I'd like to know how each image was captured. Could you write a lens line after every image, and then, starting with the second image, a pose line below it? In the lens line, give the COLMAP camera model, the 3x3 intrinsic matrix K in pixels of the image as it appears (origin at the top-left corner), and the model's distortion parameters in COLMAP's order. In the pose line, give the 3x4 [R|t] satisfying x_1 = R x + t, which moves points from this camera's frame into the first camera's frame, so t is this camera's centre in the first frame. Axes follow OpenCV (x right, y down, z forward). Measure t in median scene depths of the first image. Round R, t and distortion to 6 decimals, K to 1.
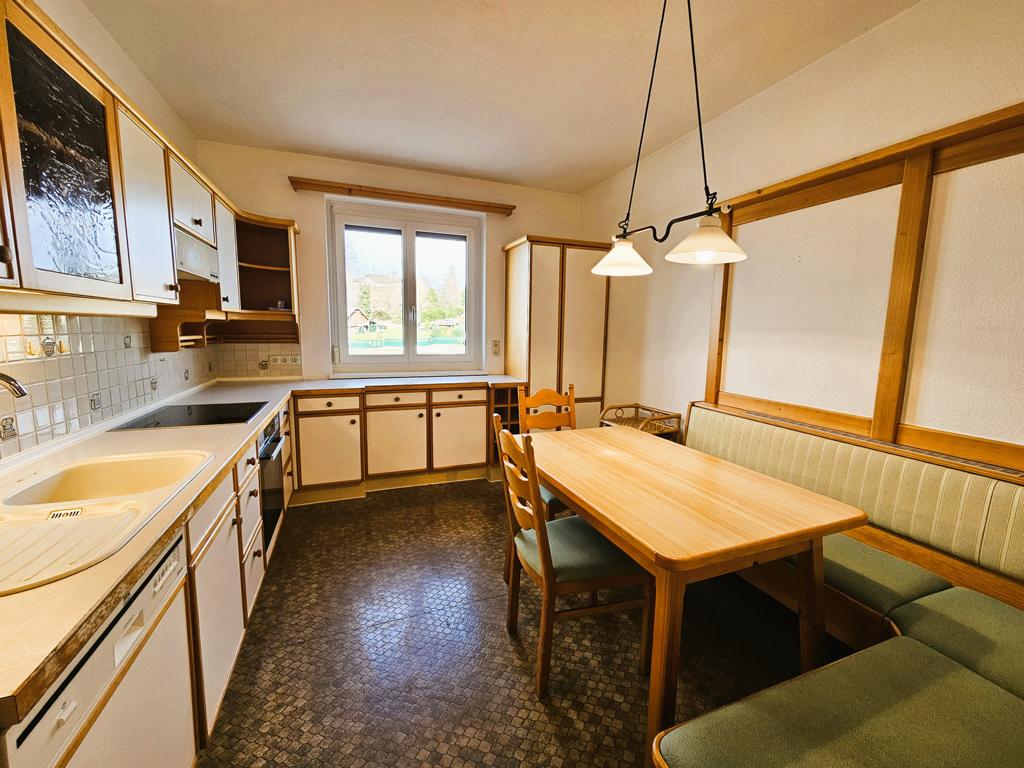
lens RADIAL K [[419.6, 0, 509.8], [0, 419.6, 381.7], [0, 0, 1]] dist [0.002214, 0.000119]
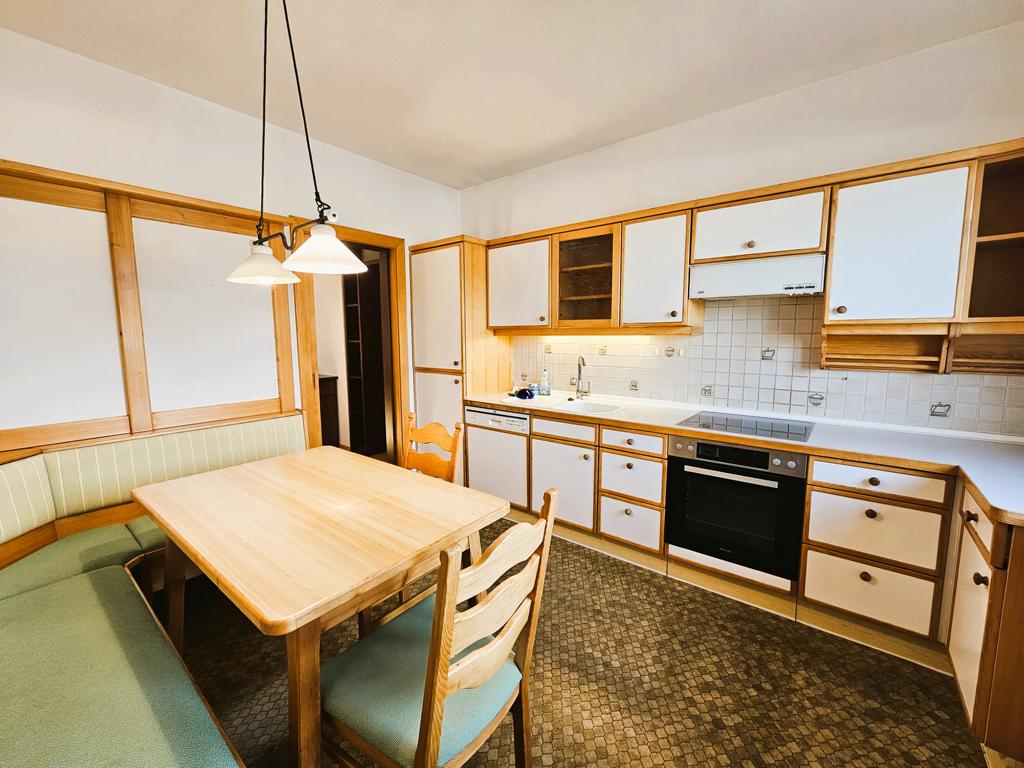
lens RADIAL K [[419.6, 0, 509.5], [0, 419.6, 384.1], [0, 0, 1]] dist [0.002214, 0.000119]
pose [[-0.861558, 0.051953, -0.504994, 0.312447], [-0.073682, 0.971419, 0.225646, -0.213268], [0.502284, 0.231616, -0.833106, 1.537759]]
